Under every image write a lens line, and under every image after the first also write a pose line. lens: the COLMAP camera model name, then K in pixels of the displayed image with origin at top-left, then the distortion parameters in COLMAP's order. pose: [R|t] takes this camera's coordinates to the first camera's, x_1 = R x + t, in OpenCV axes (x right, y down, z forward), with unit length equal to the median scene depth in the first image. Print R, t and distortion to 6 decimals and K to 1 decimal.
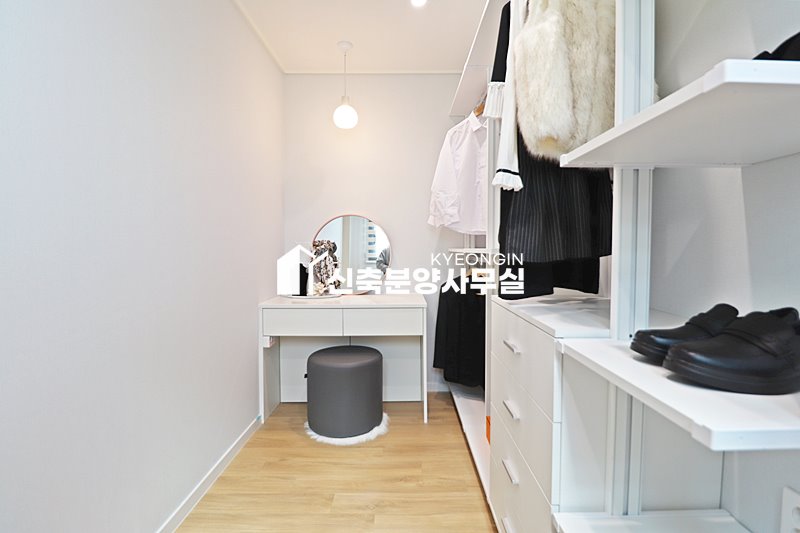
lens RADIAL K [[373.4, 0, 400.6], [0, 373.4, 265.8], [0, 0, 1]] dist [-0.000777, -0.000817]
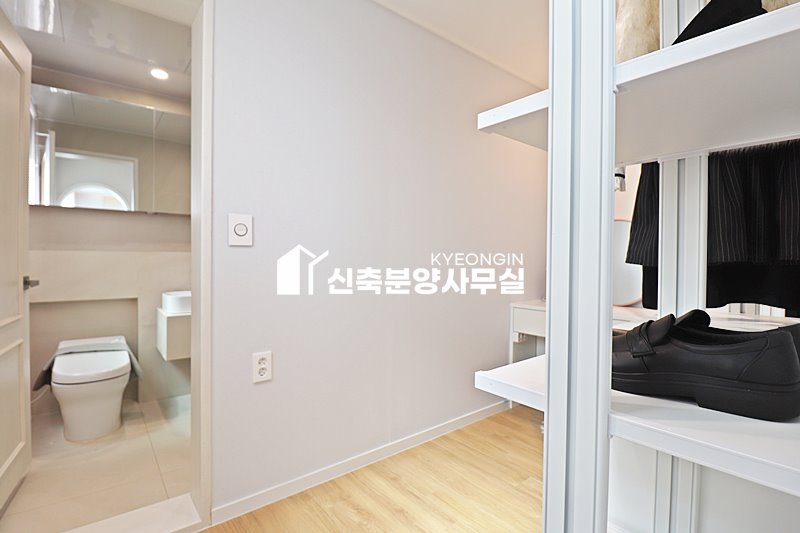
lens RADIAL K [[373.4, 0, 399.3], [0, 373.4, 263.0], [0, 0, 1]] dist [-0.000777, -0.000817]
pose [[0.648279, 0.015795, -0.761239, 0.369063], [-0.041276, 0.999044, -0.014422, 0.010588], [0.760283, 0.040770, 0.648311, -0.031491]]
